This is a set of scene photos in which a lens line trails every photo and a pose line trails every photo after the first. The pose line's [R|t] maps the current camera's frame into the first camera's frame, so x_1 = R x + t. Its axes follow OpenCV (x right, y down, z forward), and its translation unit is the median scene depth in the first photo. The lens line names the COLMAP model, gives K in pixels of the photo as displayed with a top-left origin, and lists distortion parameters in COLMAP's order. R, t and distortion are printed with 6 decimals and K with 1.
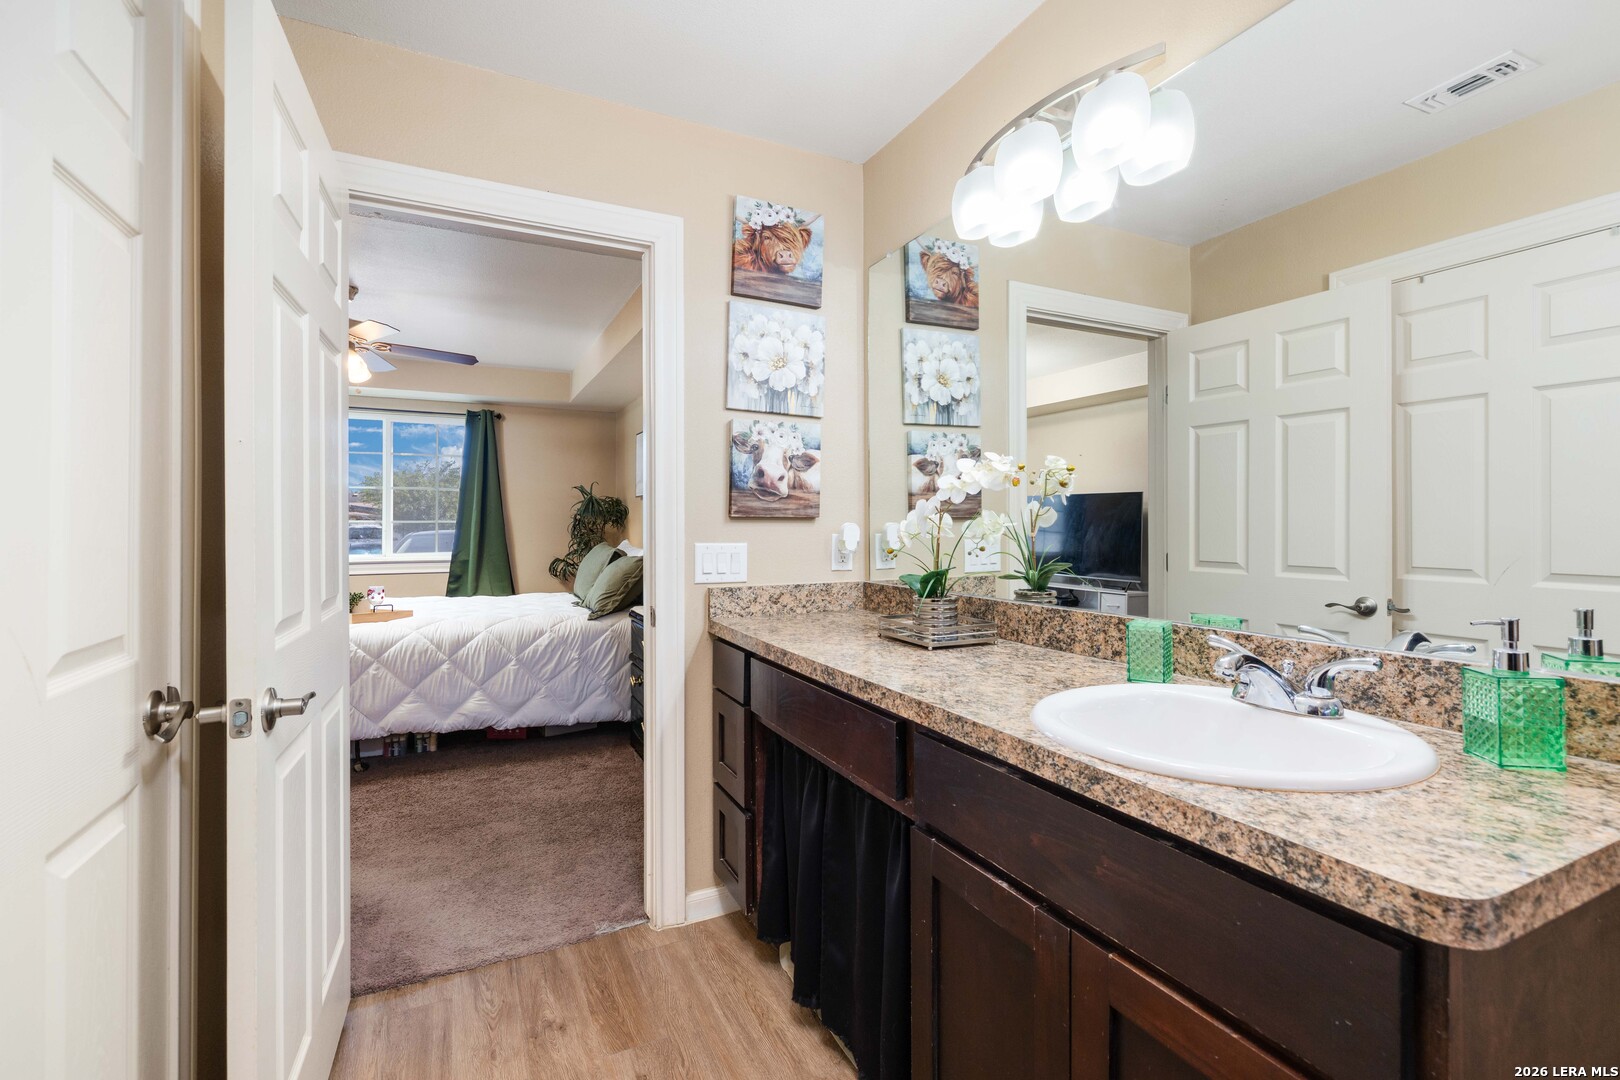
lens RADIAL K [[725.4, 0, 805.0], [0, 725.4, 533.8], [0, 0, 1]] dist [-0.009956, 0.007807]
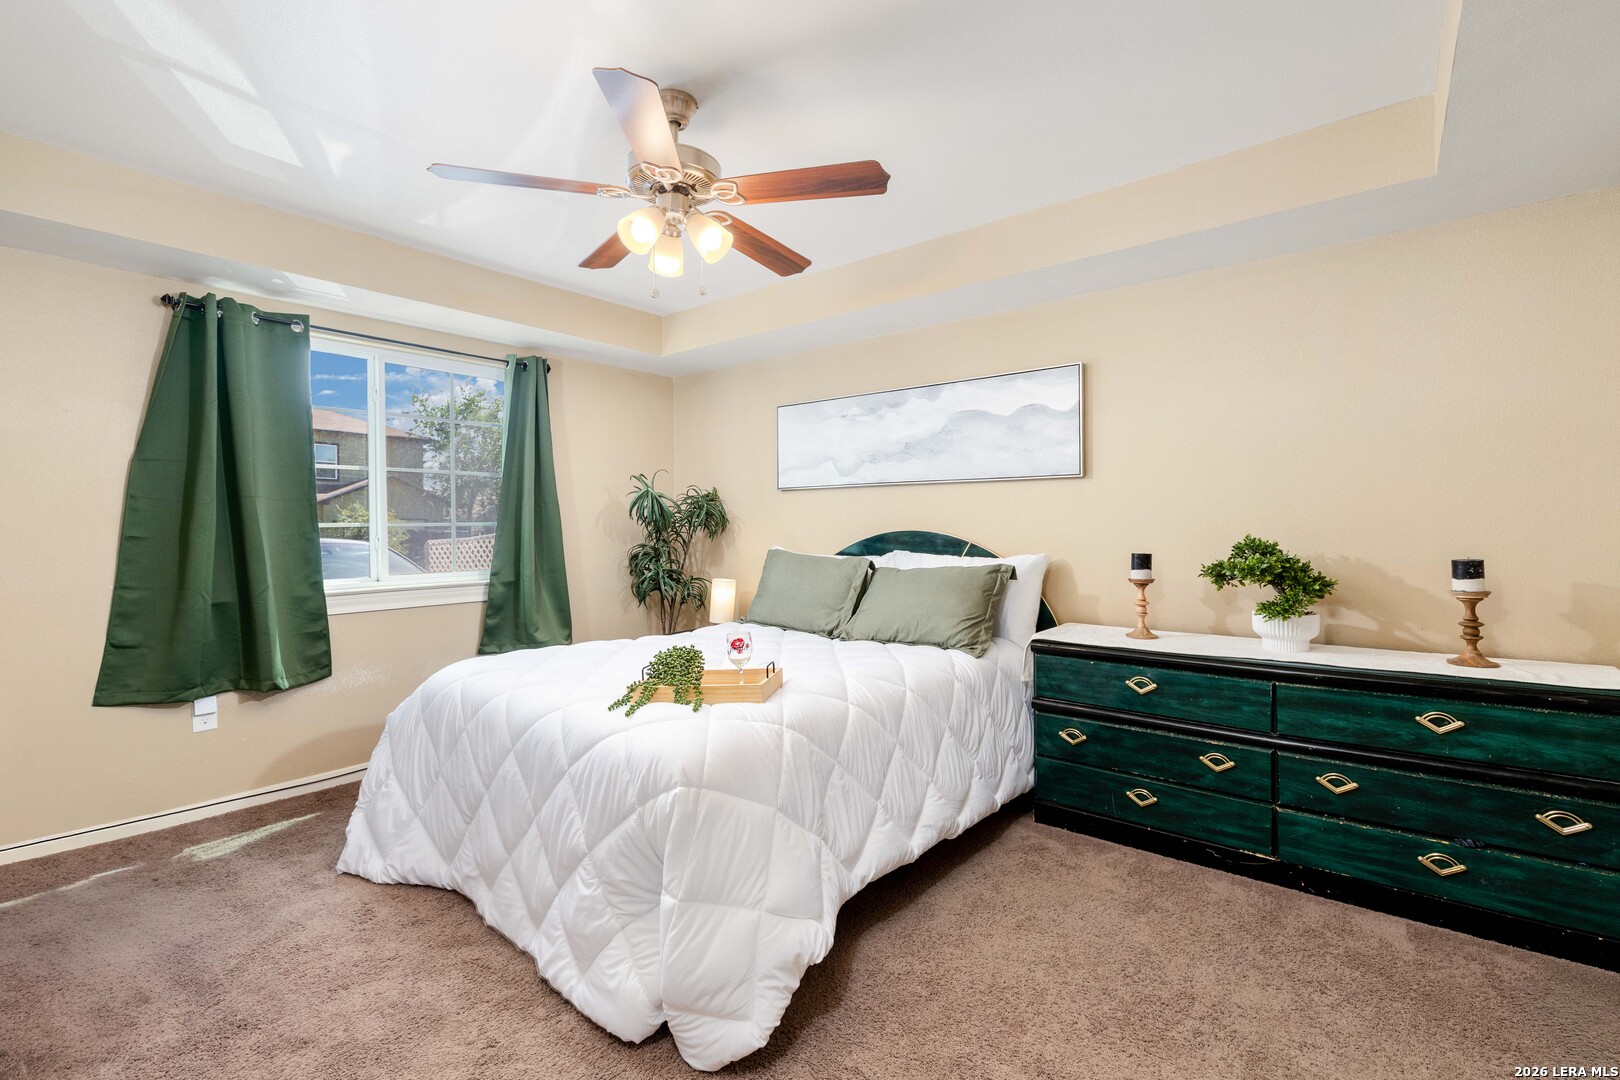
lens RADIAL K [[725.4, 0, 805.0], [0, 725.4, 533.8], [0, 0, 1]] dist [-0.009956, 0.007807]
pose [[0.906355, -0.008425, 0.422434, -0.505957], [0.008381, 0.999963, 0.001963, -0.006275], [-0.422435, 0.001761, 0.906392, 0.281910]]
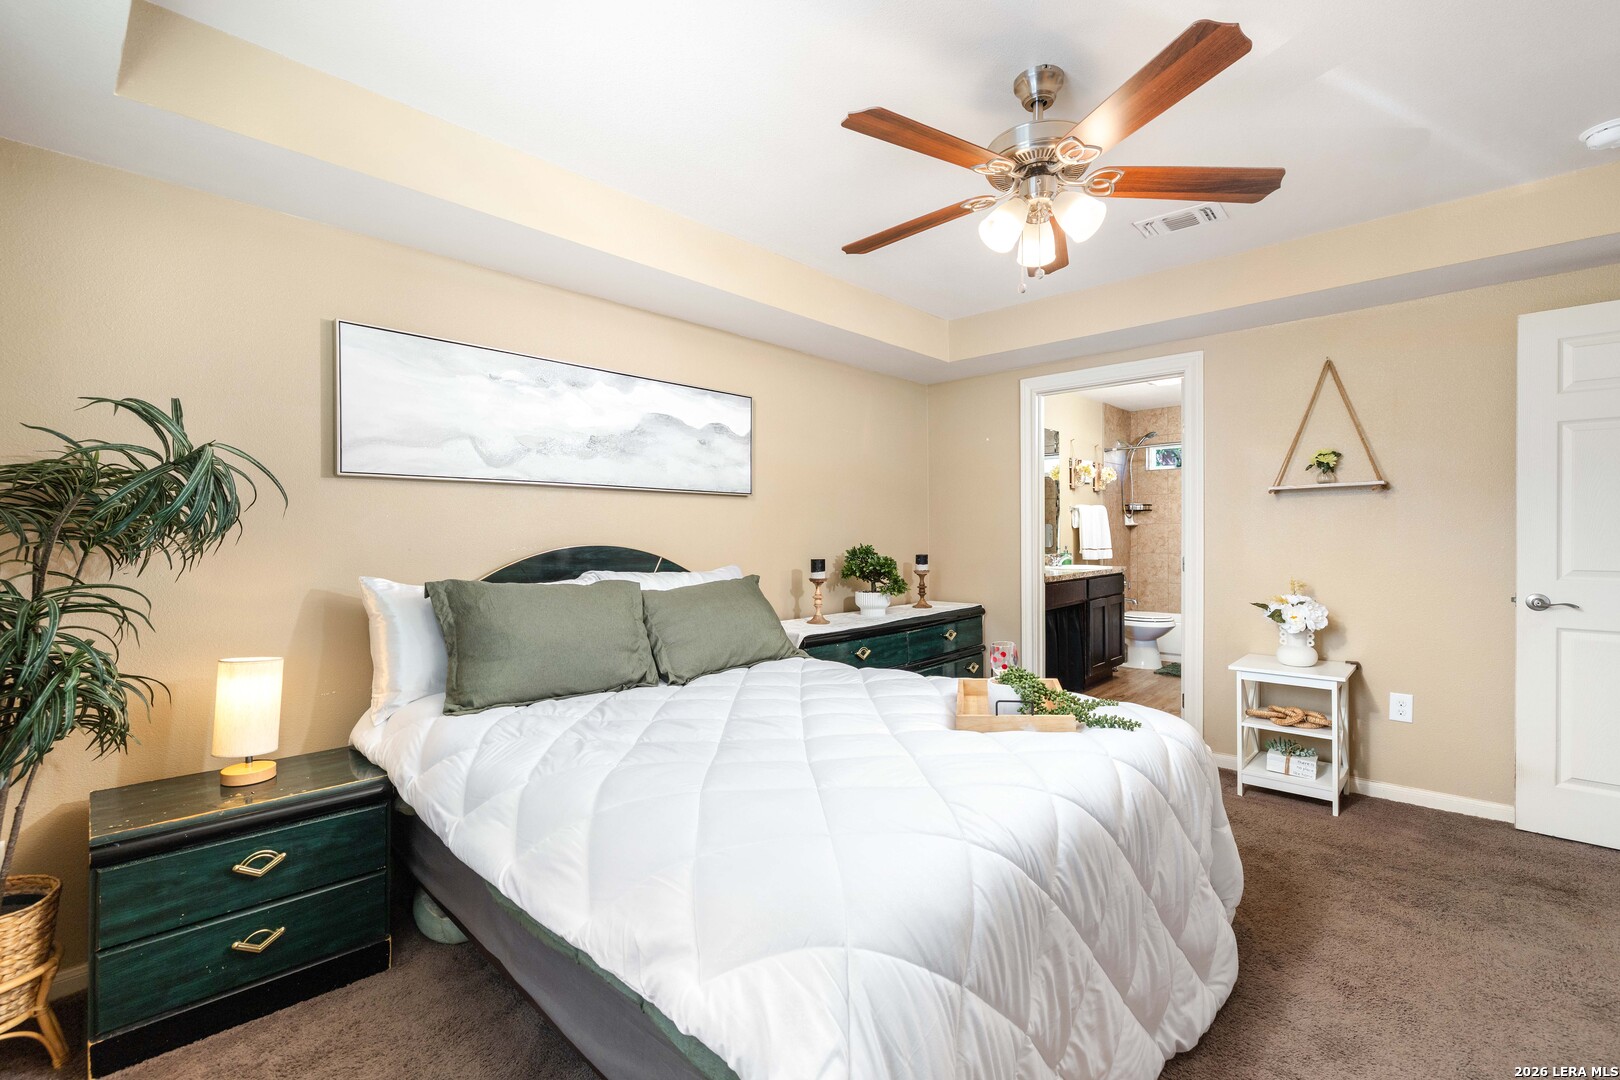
lens RADIAL K [[725.4, 0, 805.0], [0, 725.4, 533.8], [0, 0, 1]] dist [-0.009956, 0.007807]
pose [[-0.373947, -0.002782, 0.927446, -0.688315], [0.010564, 0.999918, 0.007258, -0.017477], [-0.927390, 0.012512, -0.373887, 0.884119]]
